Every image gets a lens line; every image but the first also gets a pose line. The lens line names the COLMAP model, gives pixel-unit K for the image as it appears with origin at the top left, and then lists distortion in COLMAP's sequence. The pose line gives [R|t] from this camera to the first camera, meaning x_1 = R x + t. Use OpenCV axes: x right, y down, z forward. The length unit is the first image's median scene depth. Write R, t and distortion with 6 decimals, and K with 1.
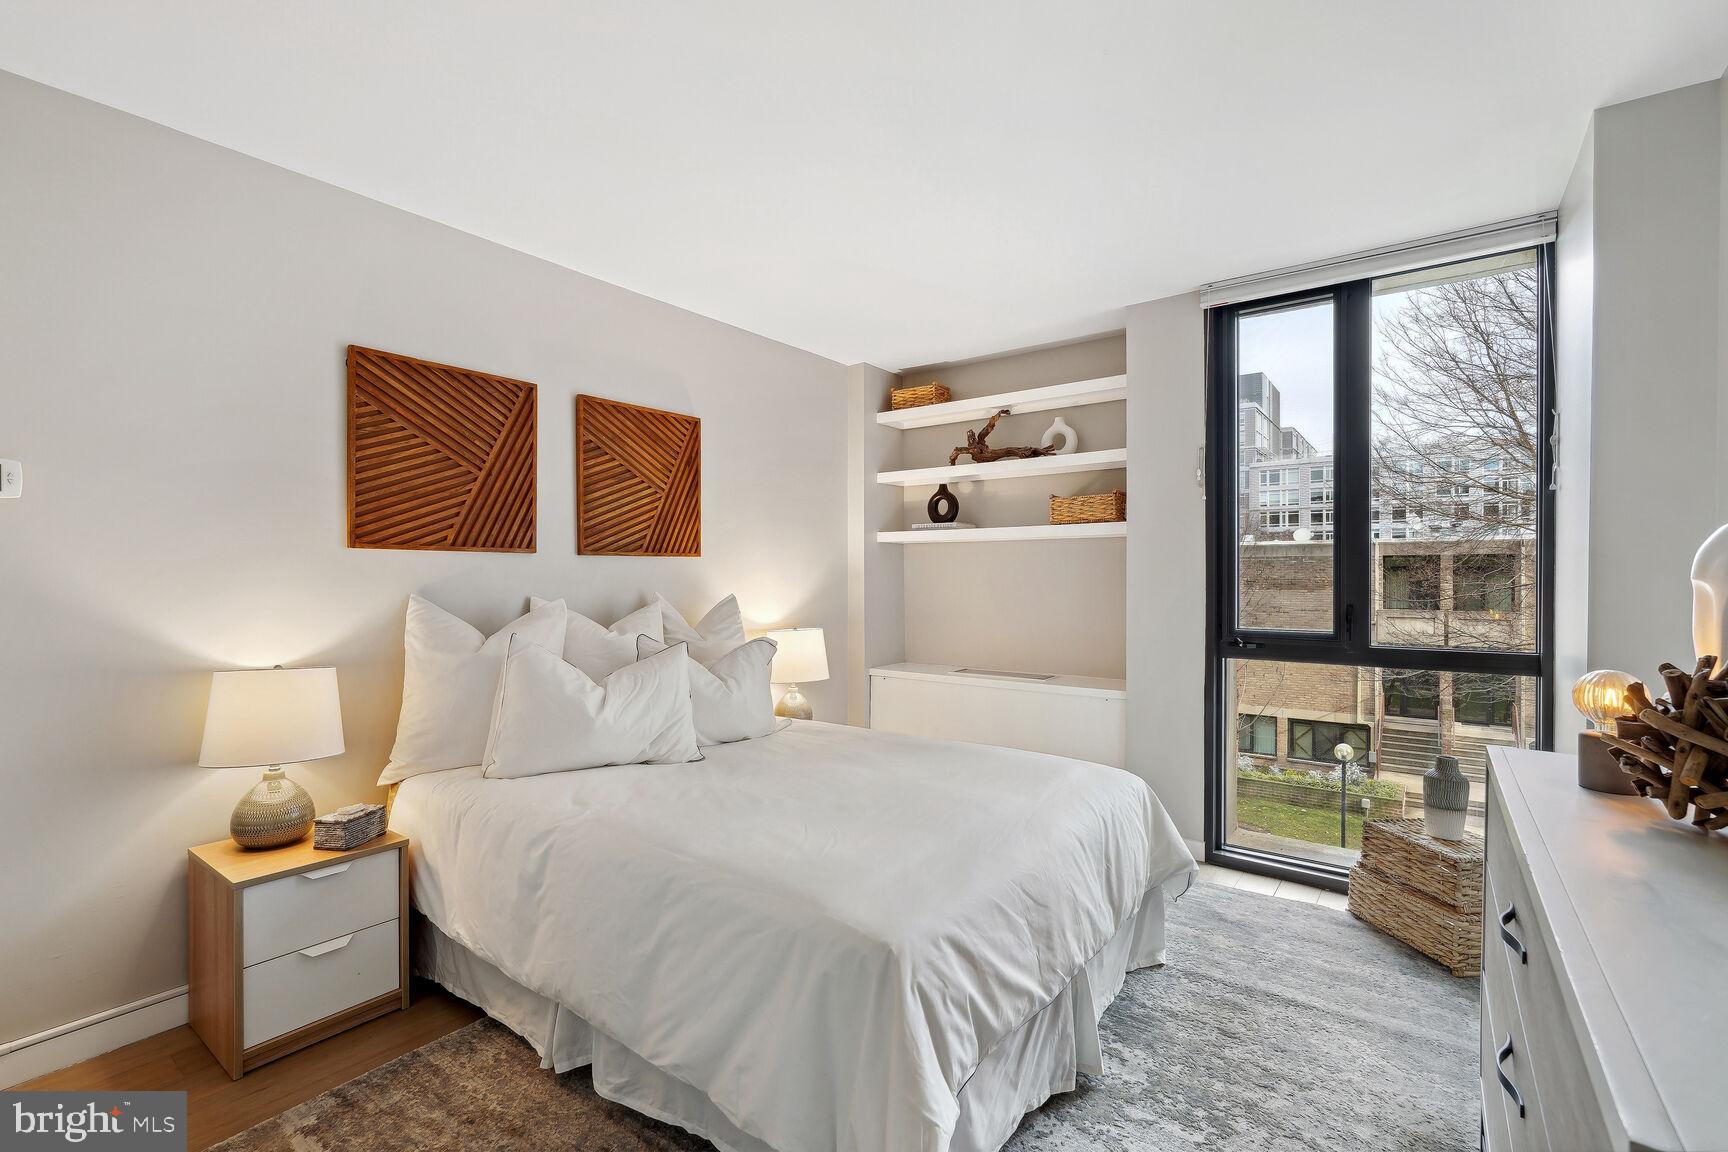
lens RADIAL K [[761.2, 0, 851.0], [0, 761.2, 583.3], [0, 0, 1]] dist [-0.000429, -0.000031]
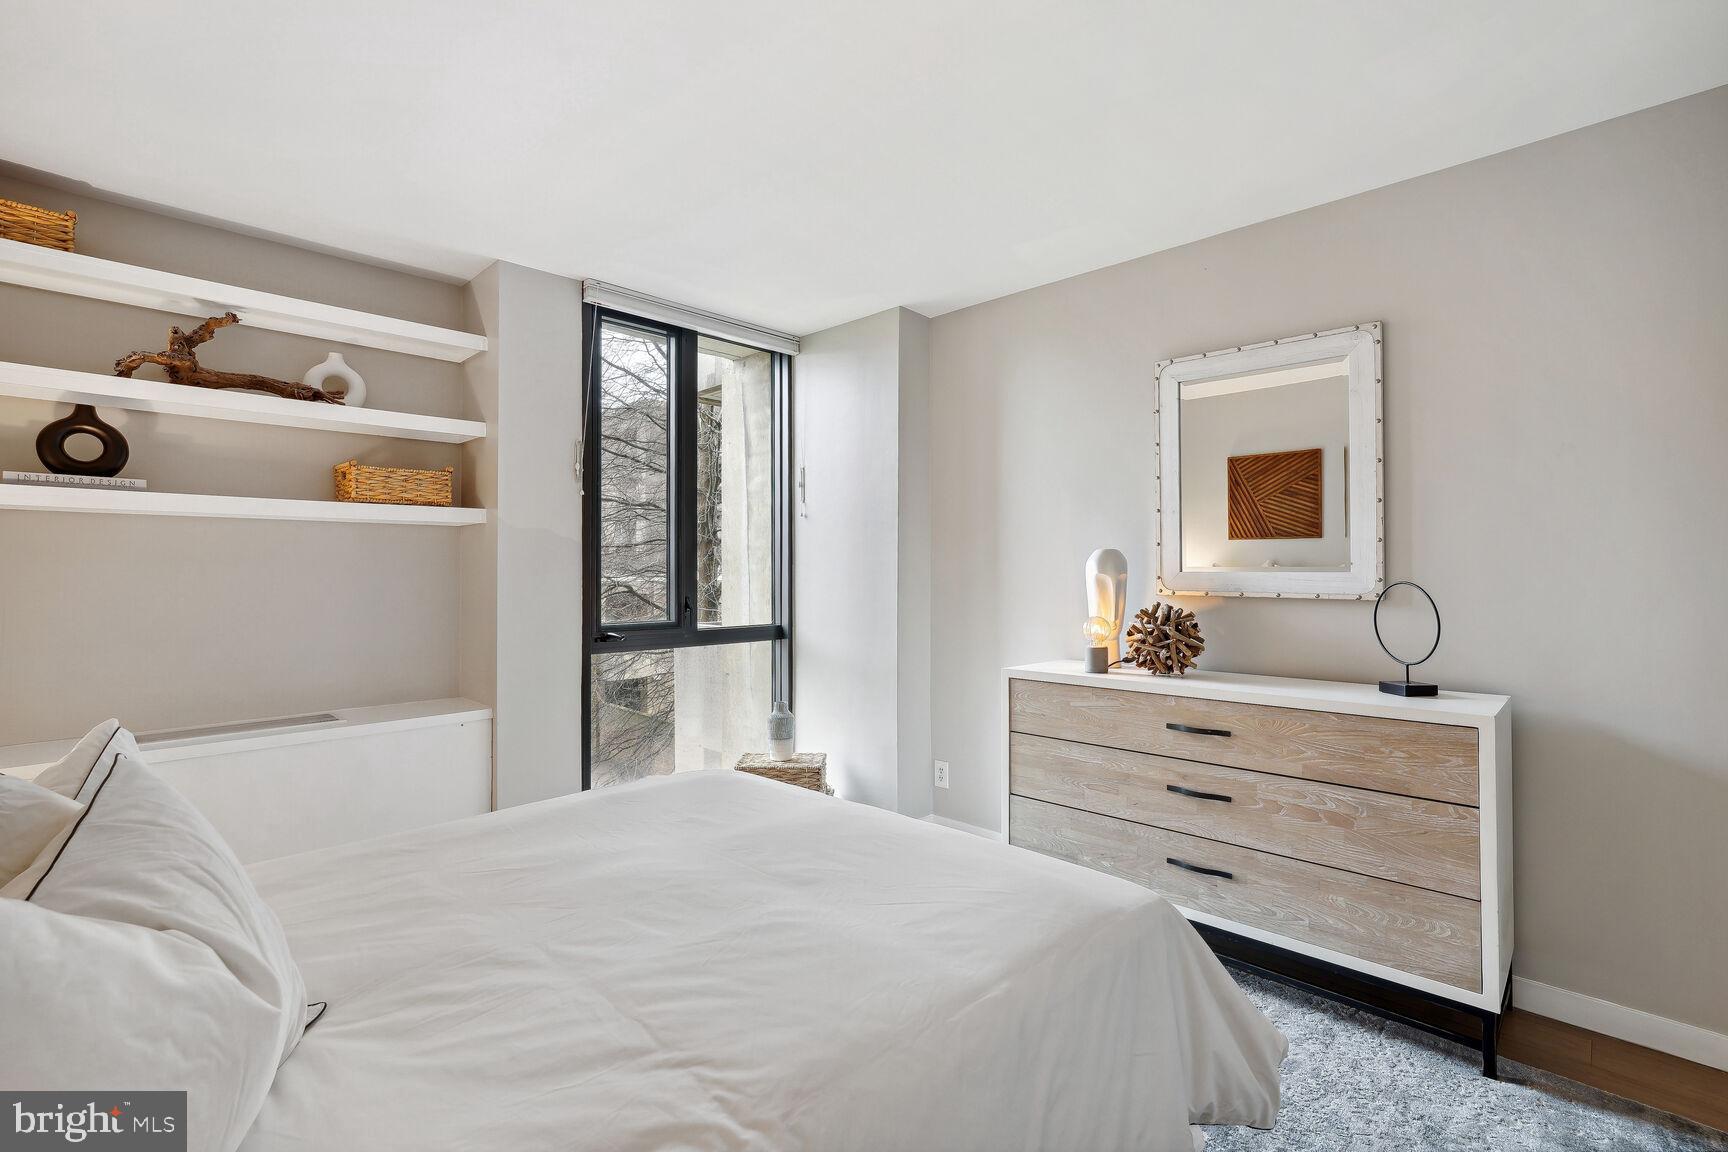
lens RADIAL K [[761.2, 0, 851.3], [0, 761.2, 563.5], [0, 0, 1]] dist [-0.000429, -0.000031]
pose [[0.136805, 0.010046, 0.990547, -0.372705], [0.011975, 0.999859, -0.011794, -0.004391], [-0.990526, 0.013476, 0.136665, 0.422752]]
